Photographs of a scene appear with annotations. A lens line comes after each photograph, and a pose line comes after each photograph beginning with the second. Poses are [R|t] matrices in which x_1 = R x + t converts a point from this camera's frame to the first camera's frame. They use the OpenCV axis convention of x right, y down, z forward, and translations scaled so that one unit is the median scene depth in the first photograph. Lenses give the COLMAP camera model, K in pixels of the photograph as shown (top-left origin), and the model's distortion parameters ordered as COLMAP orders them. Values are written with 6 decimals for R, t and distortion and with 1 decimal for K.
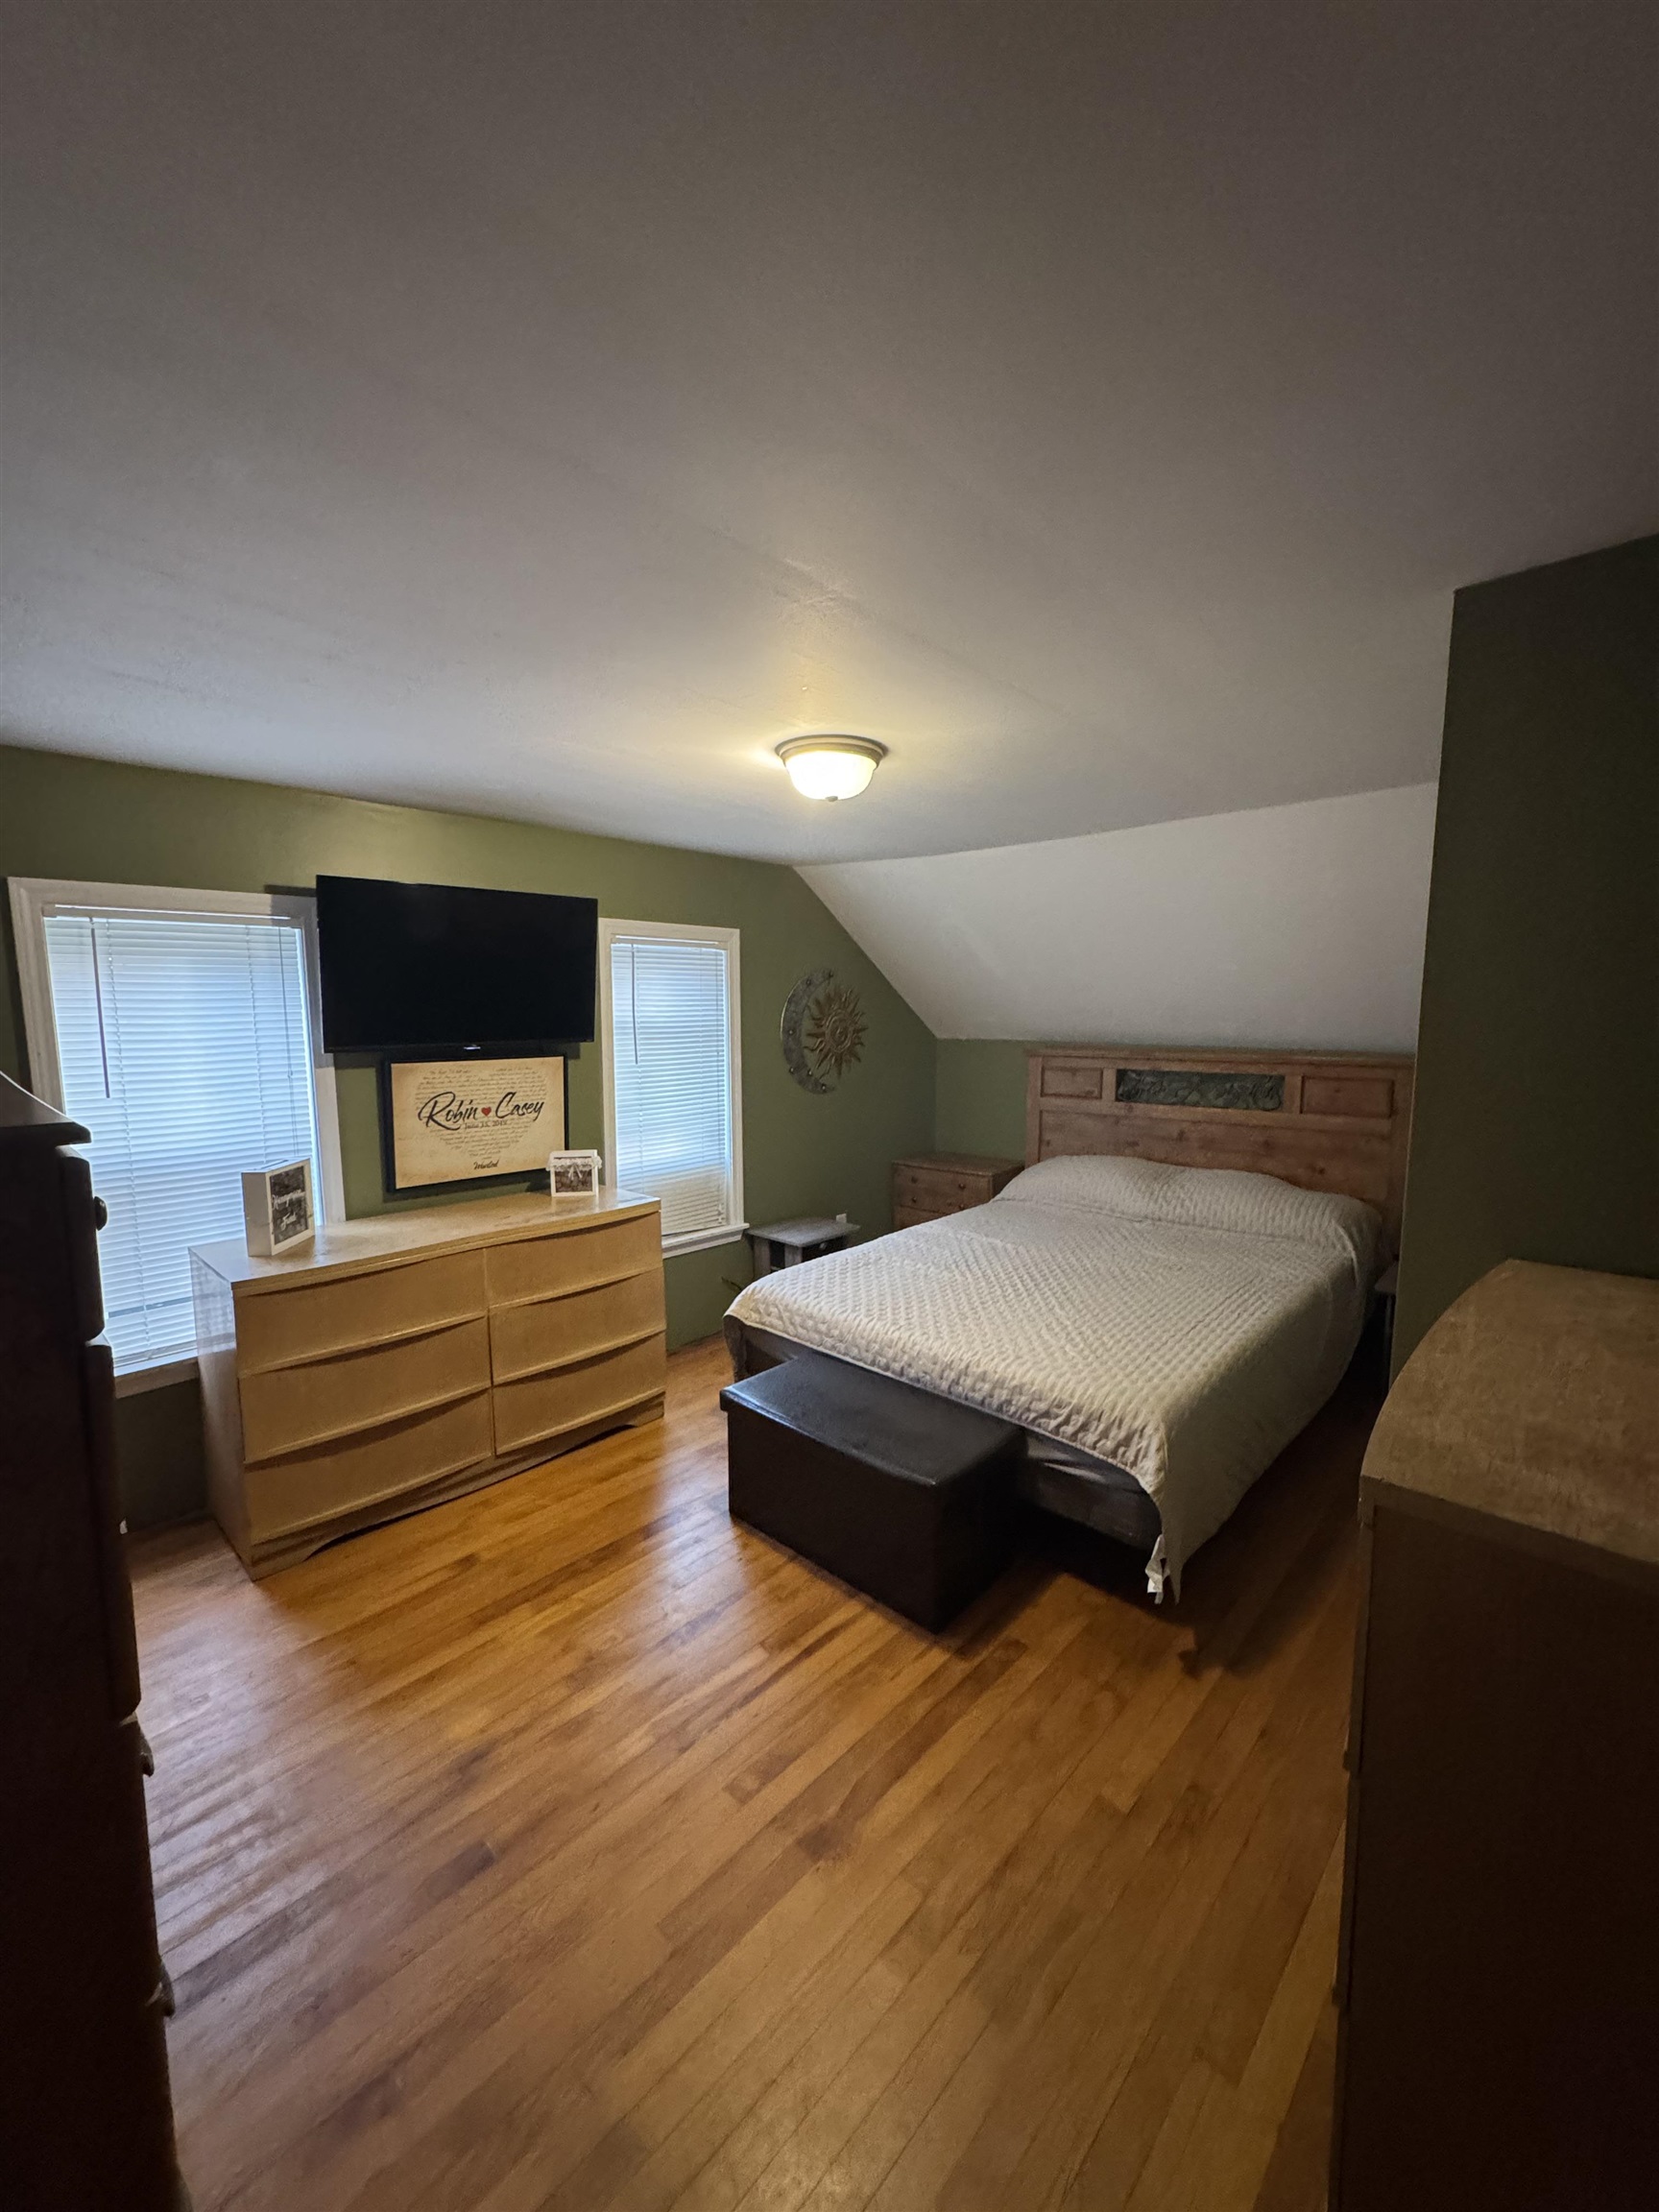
lens RADIAL K [[882.4, 0, 829.1], [0, 882.4, 1106.3], [0, 0, 1]] dist [-0.001000, 0.000128]
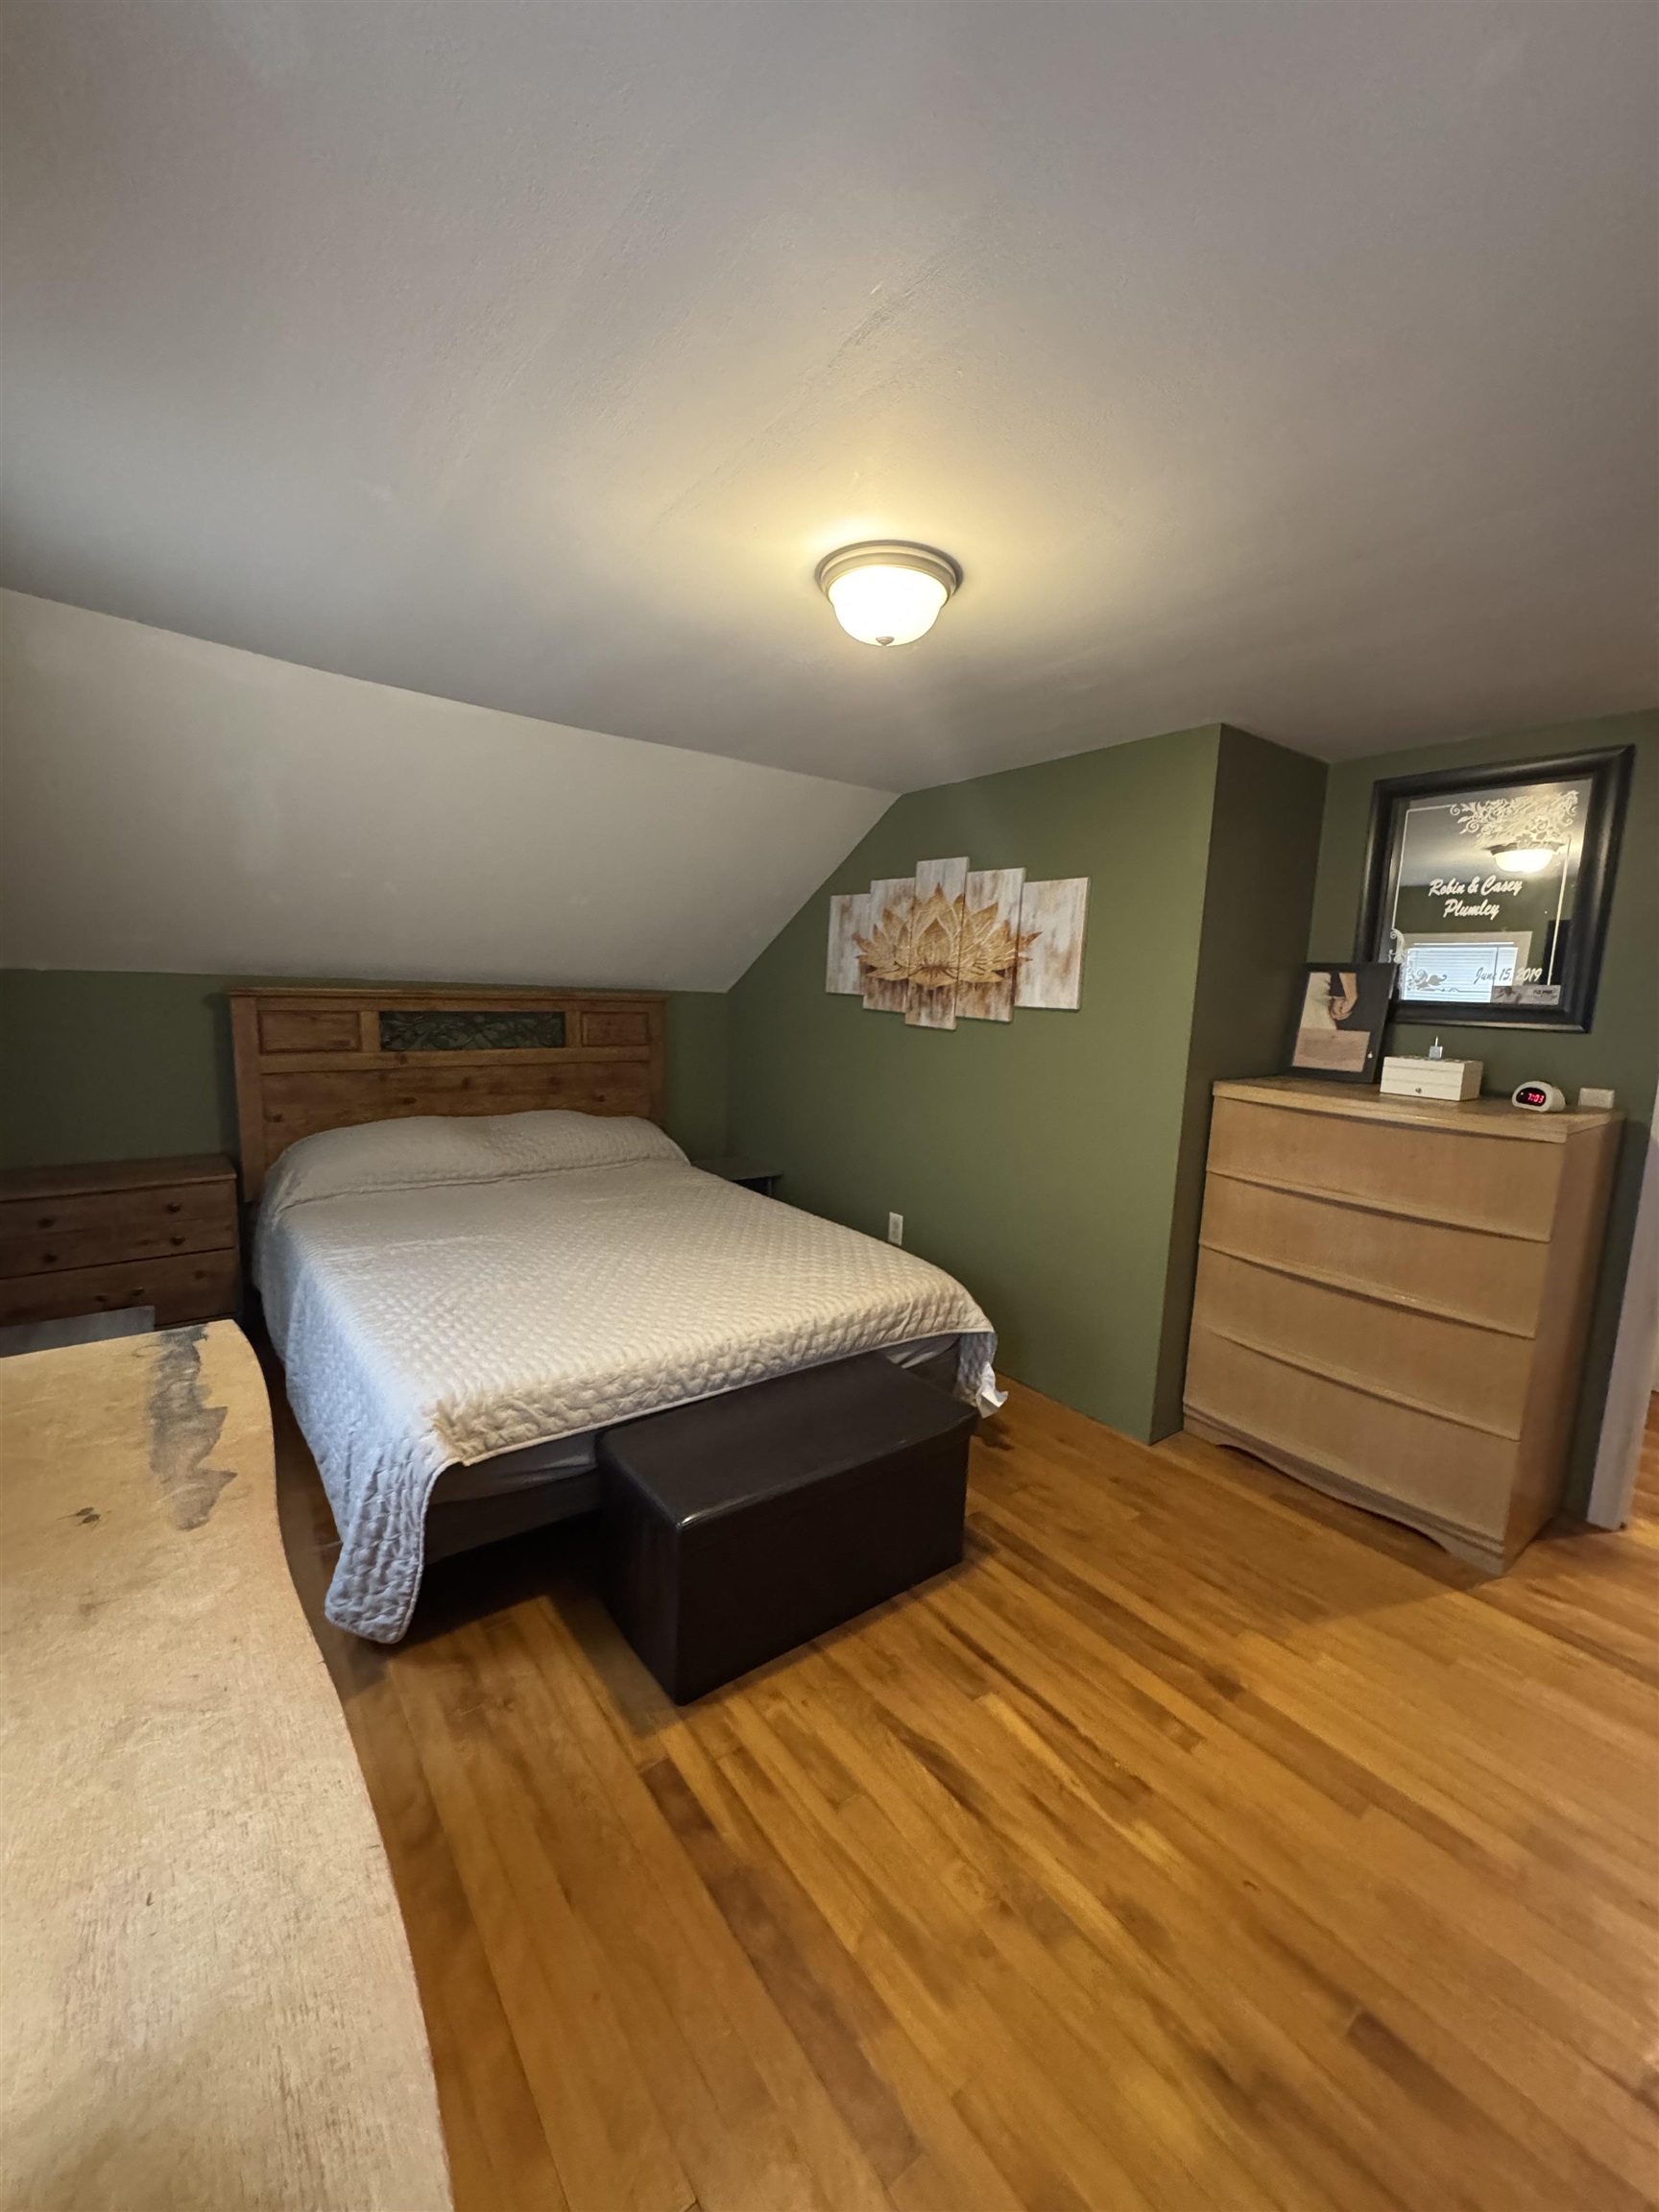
lens RADIAL K [[882.4, 0, 828.7], [0, 882.4, 1107.6], [0, 0, 1]] dist [-0.001000, 0.000128]
pose [[0.159625, -0.124403, 0.979308, -0.718240], [0.071904, 0.990858, 0.114150, -0.031186], [-0.984556, 0.052195, 0.167111, 0.835472]]
